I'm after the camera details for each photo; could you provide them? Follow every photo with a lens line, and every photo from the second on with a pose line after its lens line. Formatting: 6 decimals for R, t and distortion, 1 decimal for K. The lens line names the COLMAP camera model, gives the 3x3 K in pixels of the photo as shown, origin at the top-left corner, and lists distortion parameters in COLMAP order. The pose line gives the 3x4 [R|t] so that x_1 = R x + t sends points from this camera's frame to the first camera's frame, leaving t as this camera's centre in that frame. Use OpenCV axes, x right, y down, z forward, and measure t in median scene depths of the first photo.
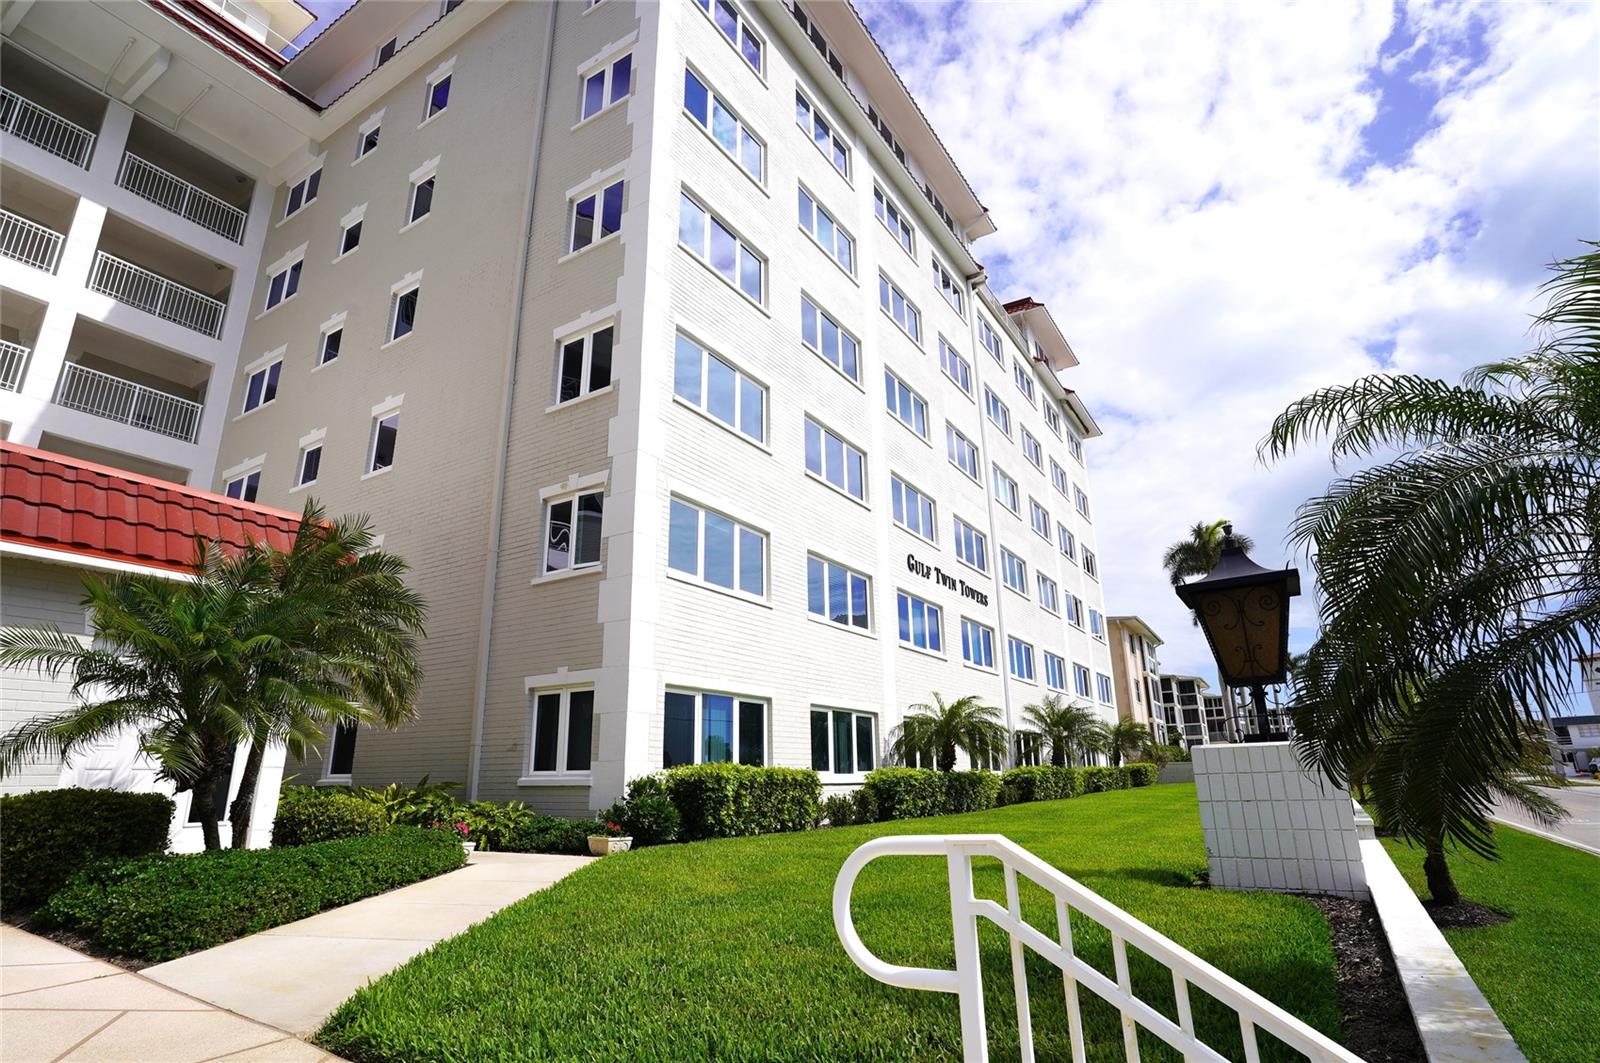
lens RADIAL K [[827.5, 0, 806.0], [0, 827.5, 517.8], [0, 0, 1]] dist [-0.079804, 0.043746]
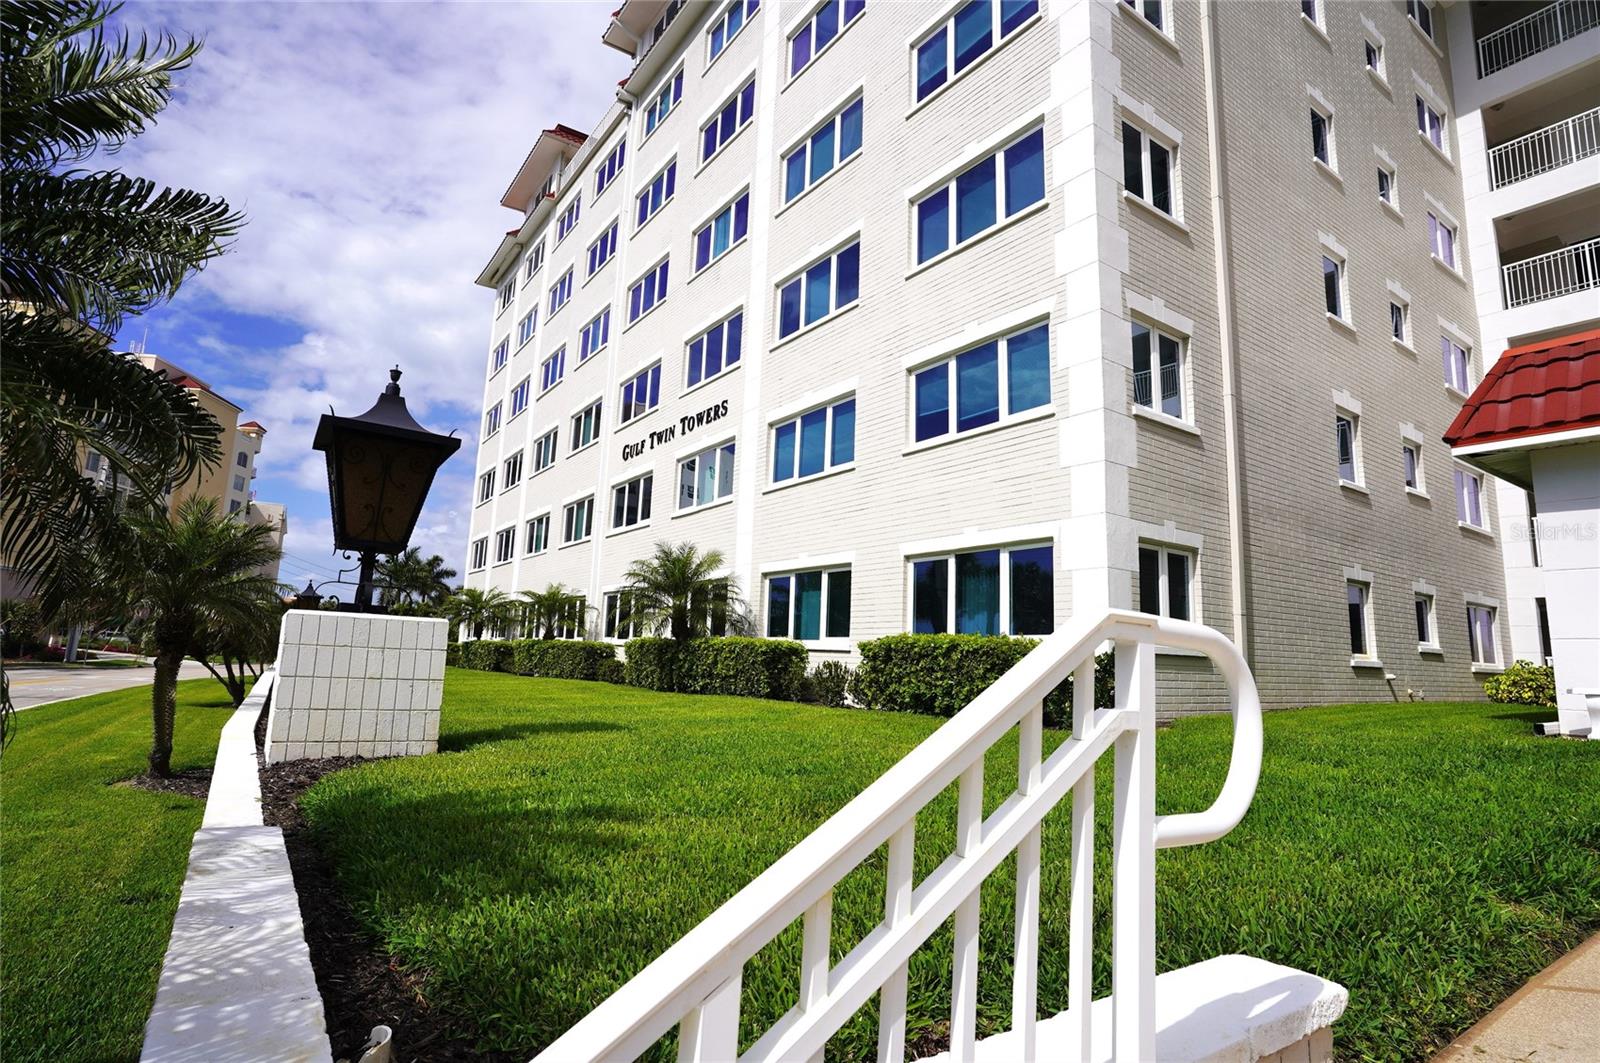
lens RADIAL K [[827.5, 0, 806.0], [0, 827.5, 517.8], [0, 0, 1]] dist [-0.079804, 0.043746]
pose [[-0.403877, -0.150851, -0.902290, 0.767630], [0.258182, 0.927420, -0.270618, 0.375177], [0.877625, -0.342251, -0.335617, 1.167064]]
